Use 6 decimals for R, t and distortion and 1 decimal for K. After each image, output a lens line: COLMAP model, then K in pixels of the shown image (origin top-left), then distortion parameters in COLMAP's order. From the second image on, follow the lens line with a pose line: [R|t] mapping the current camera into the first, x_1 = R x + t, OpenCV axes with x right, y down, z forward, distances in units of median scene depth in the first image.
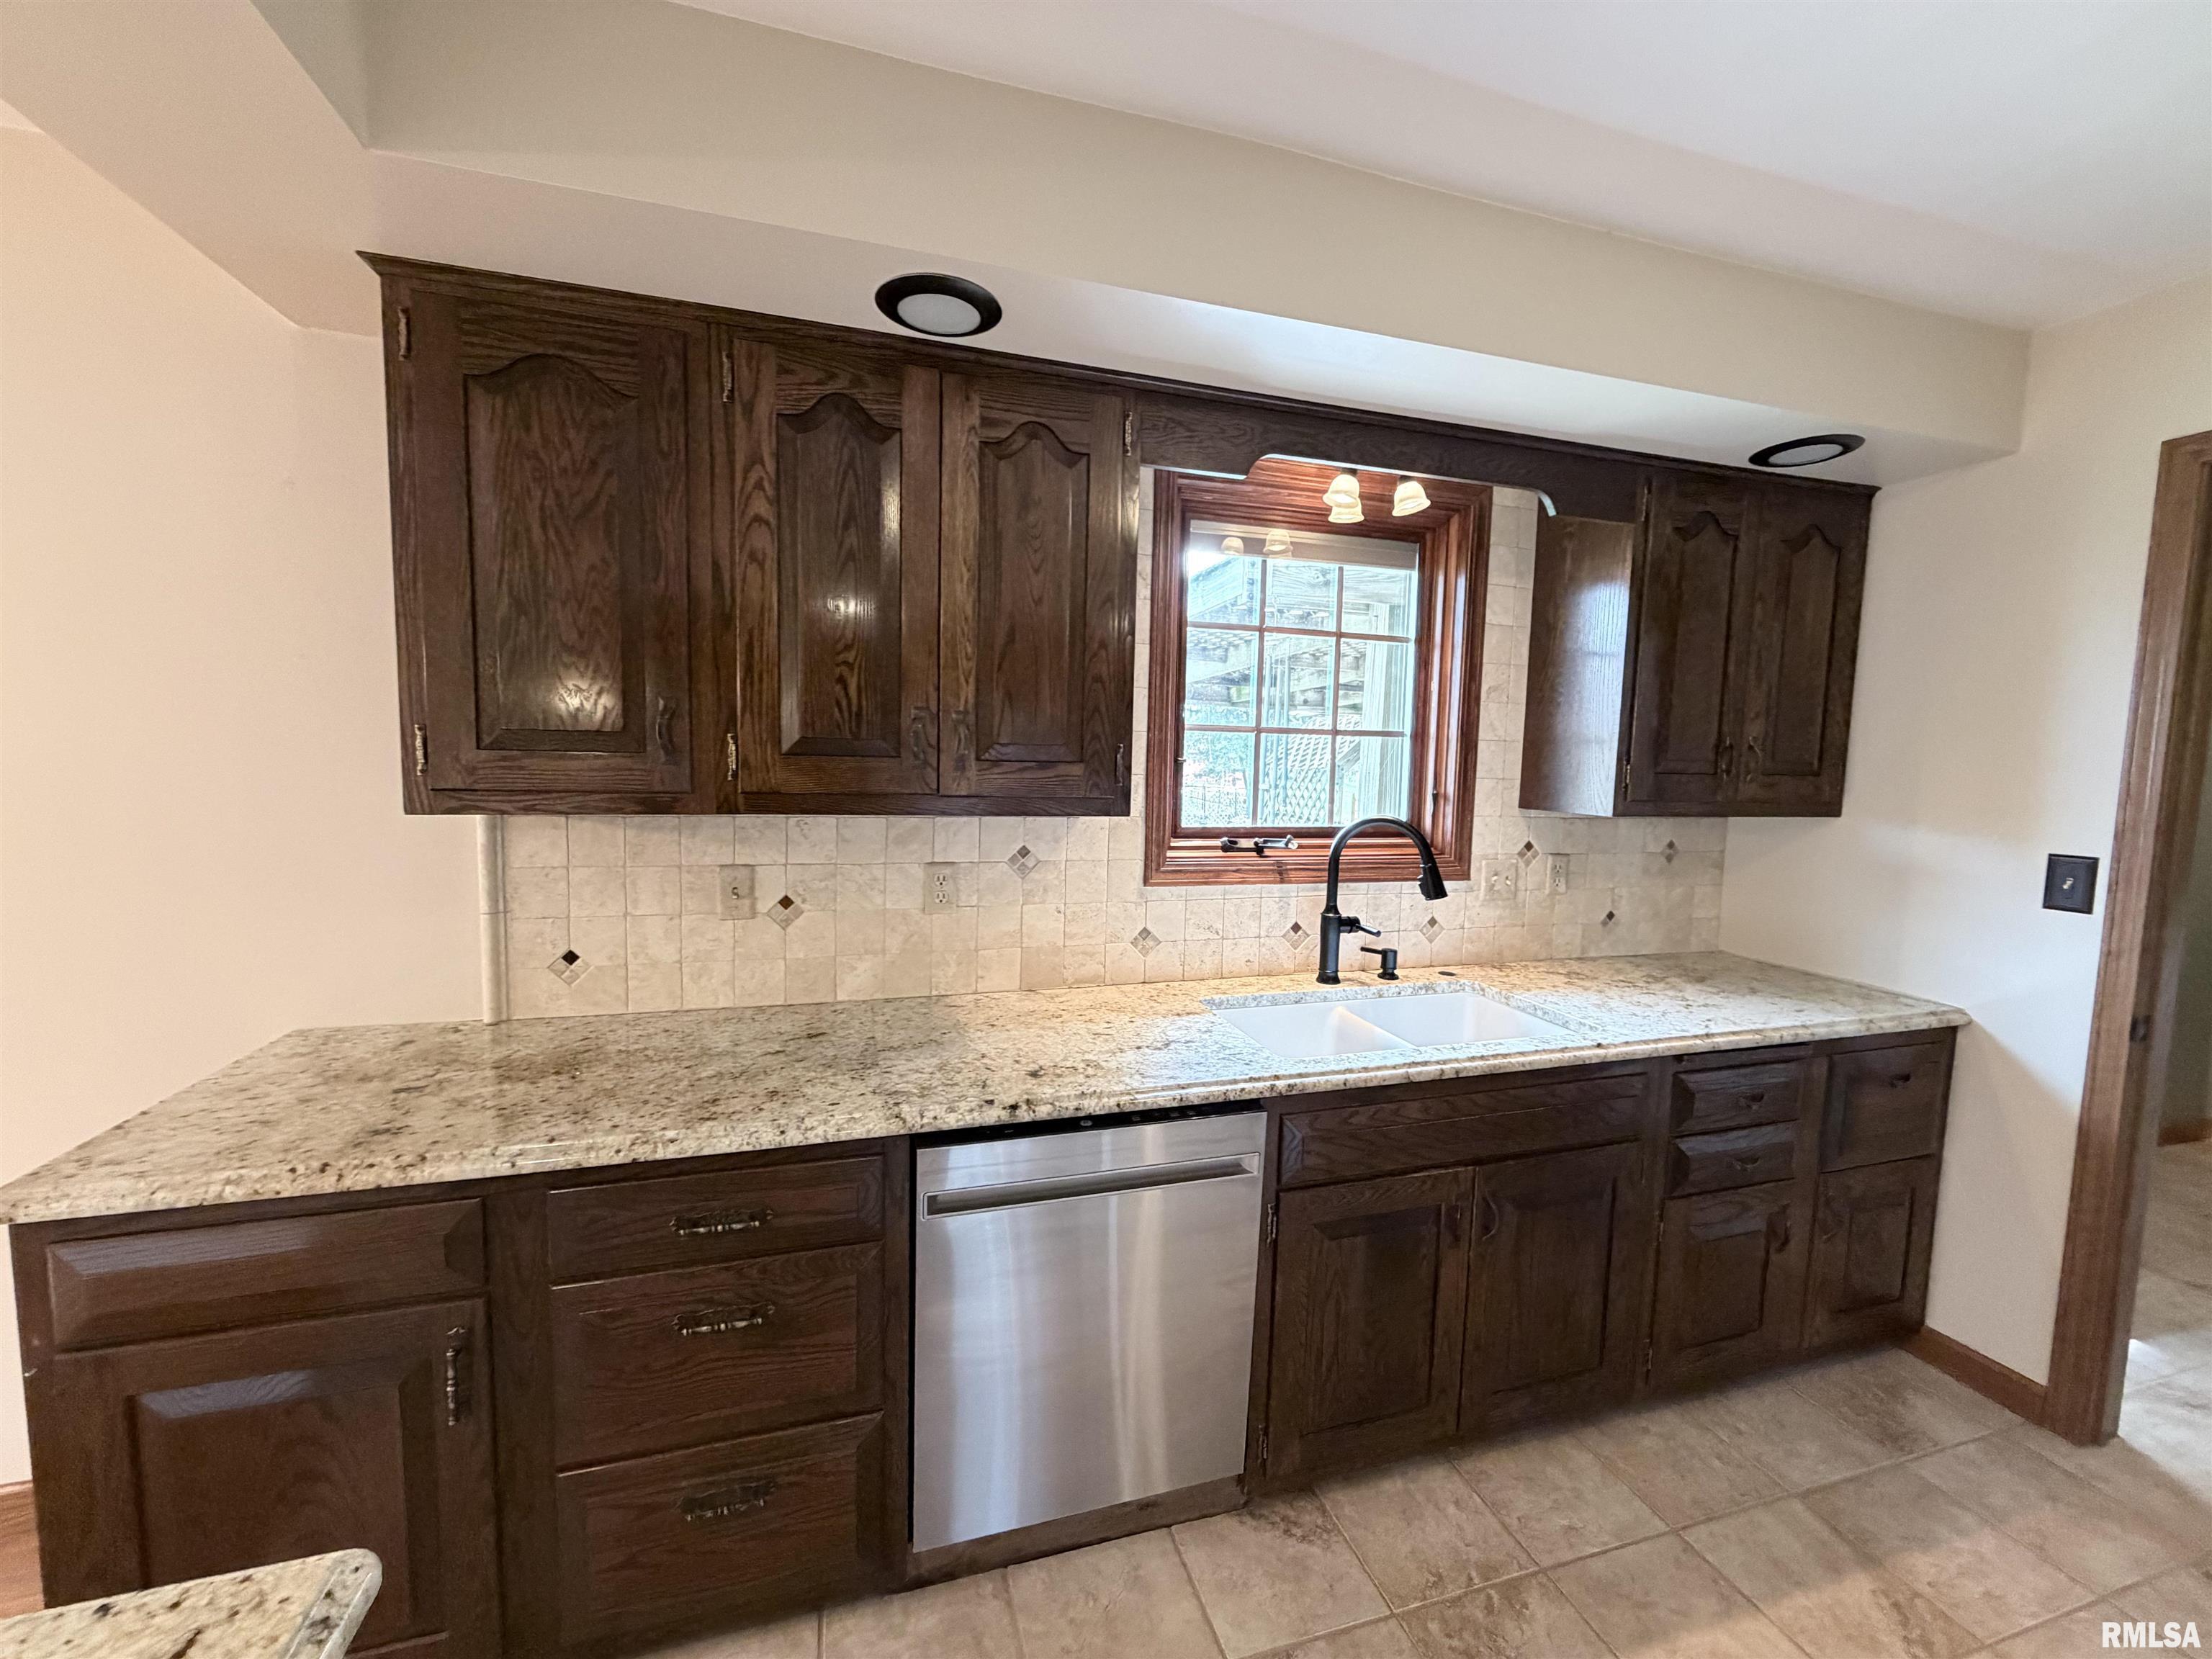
lens RADIAL K [[879.1, 0, 1099.5], [0, 879.1, 830.6], [0, 0, 1]] dist [-0.000989, 0.000132]
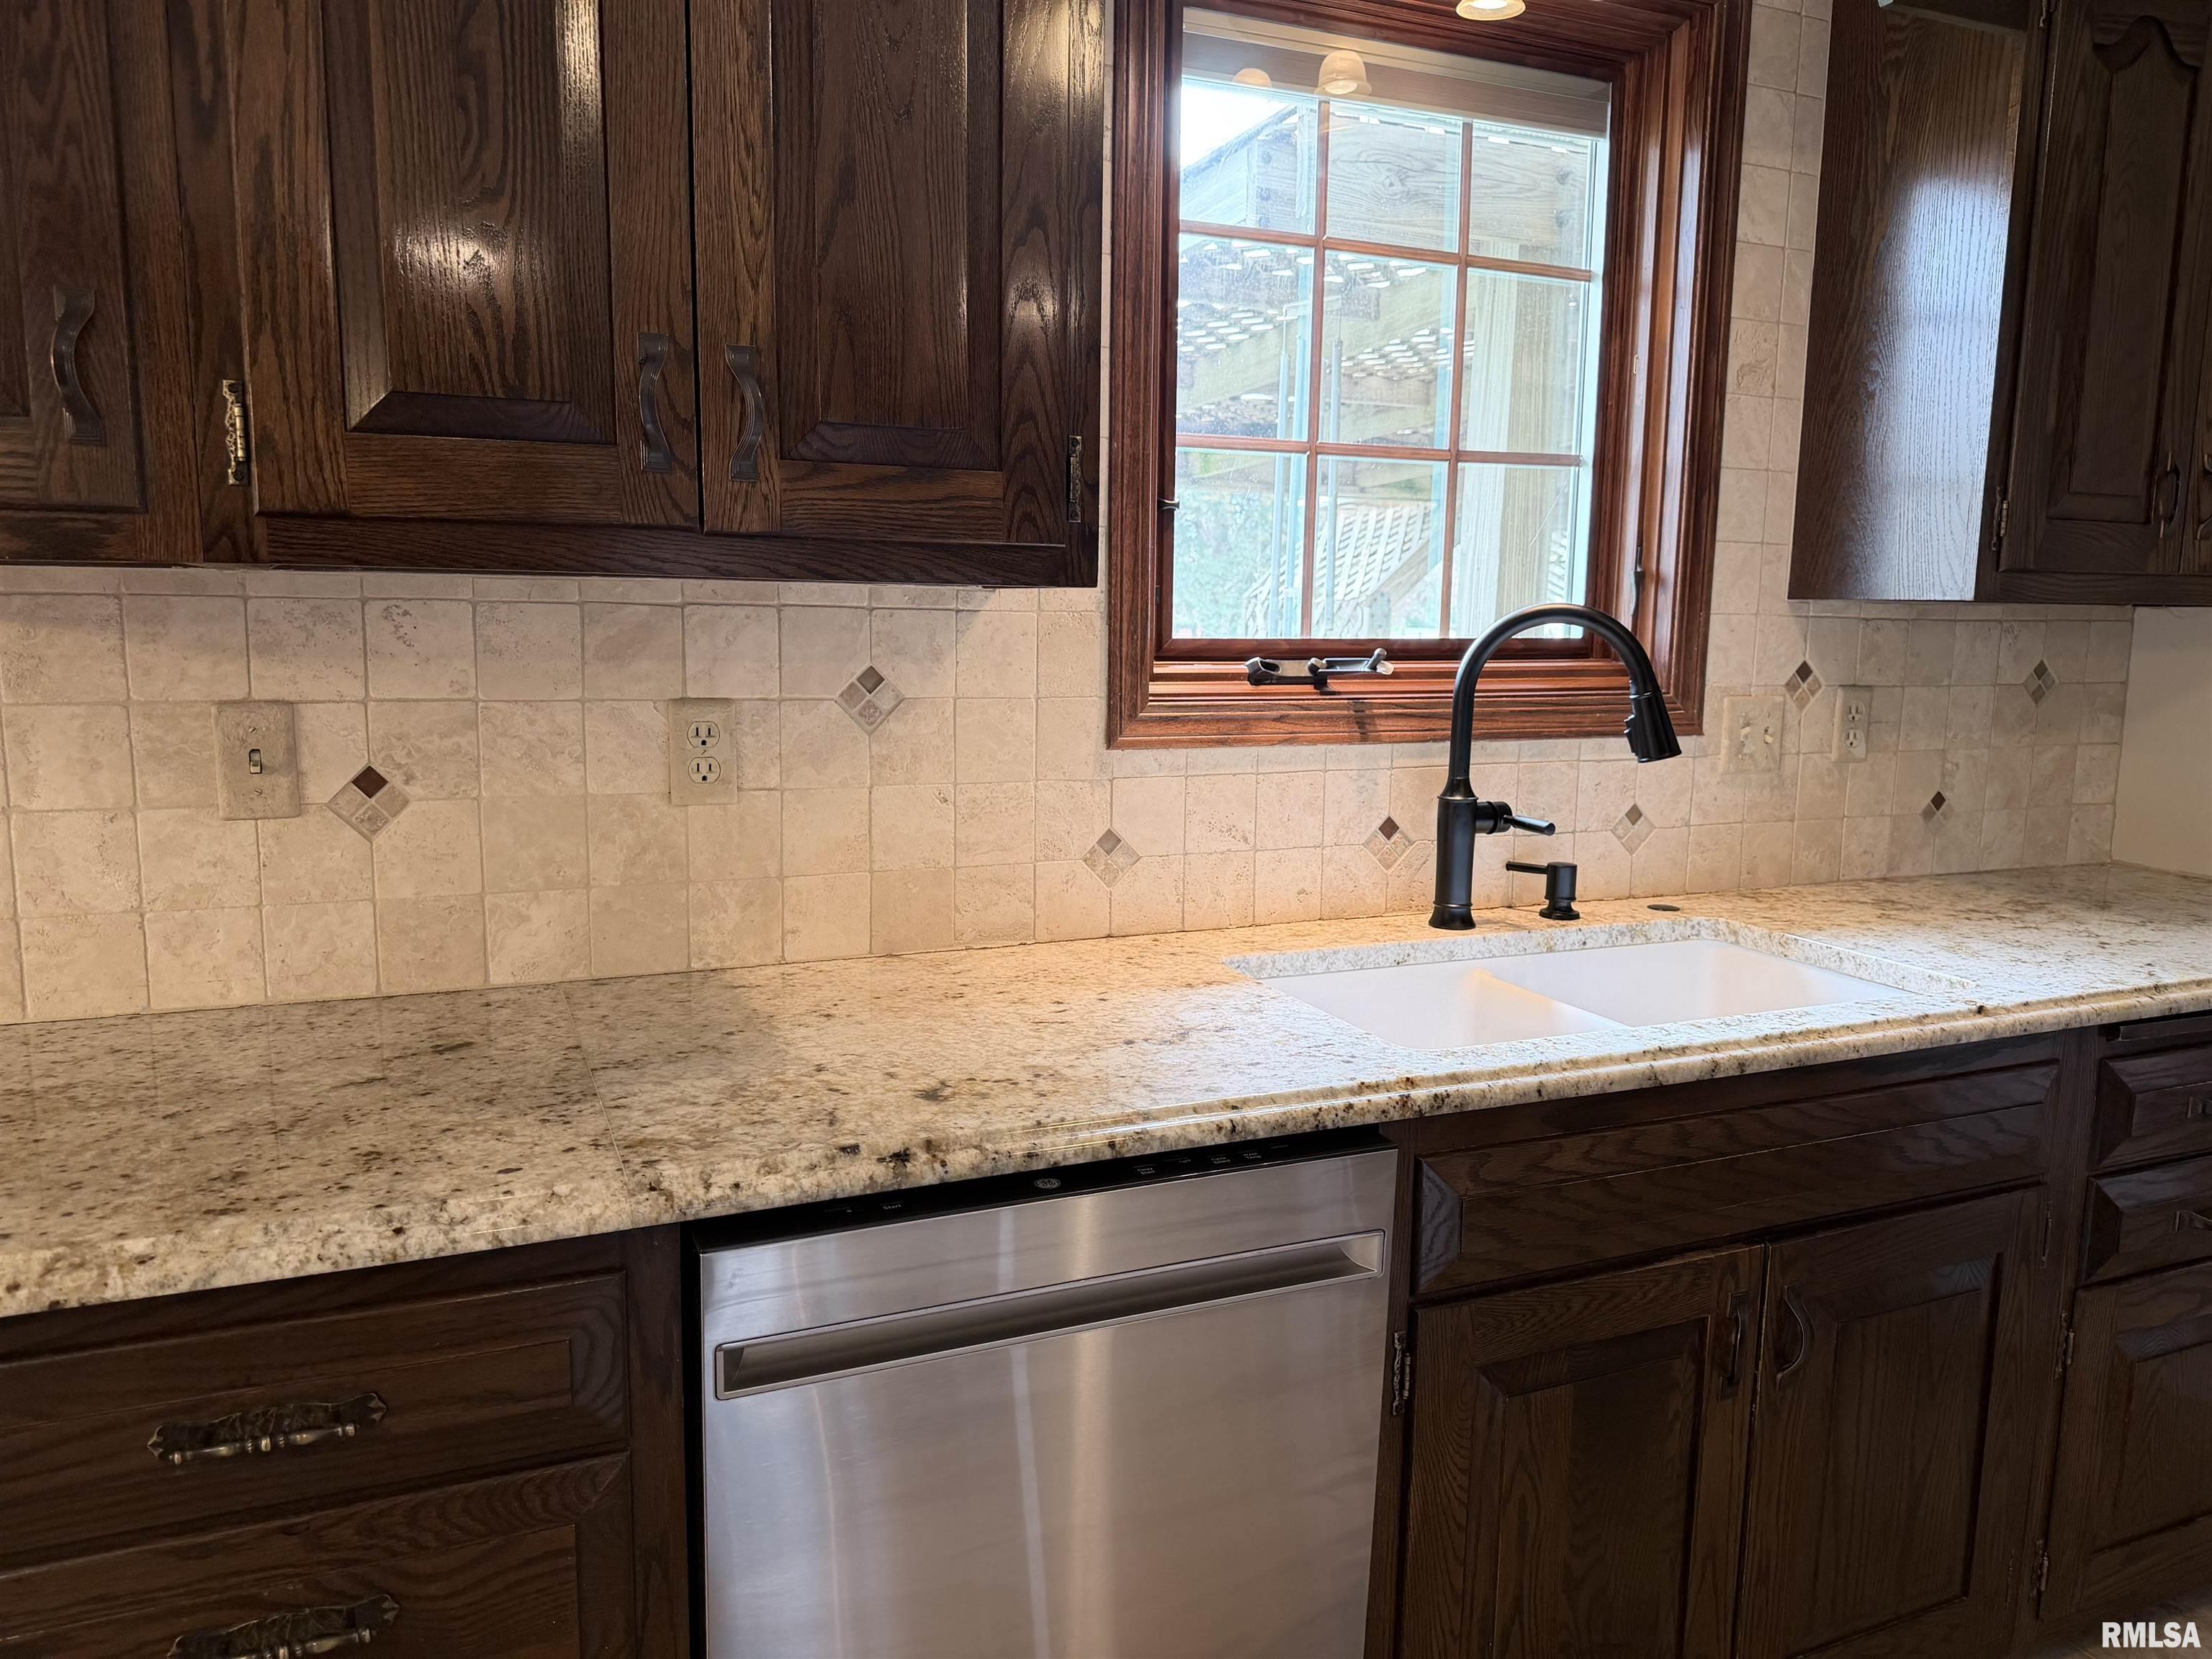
lens RADIAL K [[1555.8, 0, 1109.9], [0, 1555.8, 842.3], [0, 0, 1]] dist [0.066975, -0.090431]
pose [[0.993469, -0.026129, 0.111075, -0.057378], [0.019114, 0.997782, 0.063757, 0.070255], [-0.112494, -0.061218, 0.991765, 0.116622]]
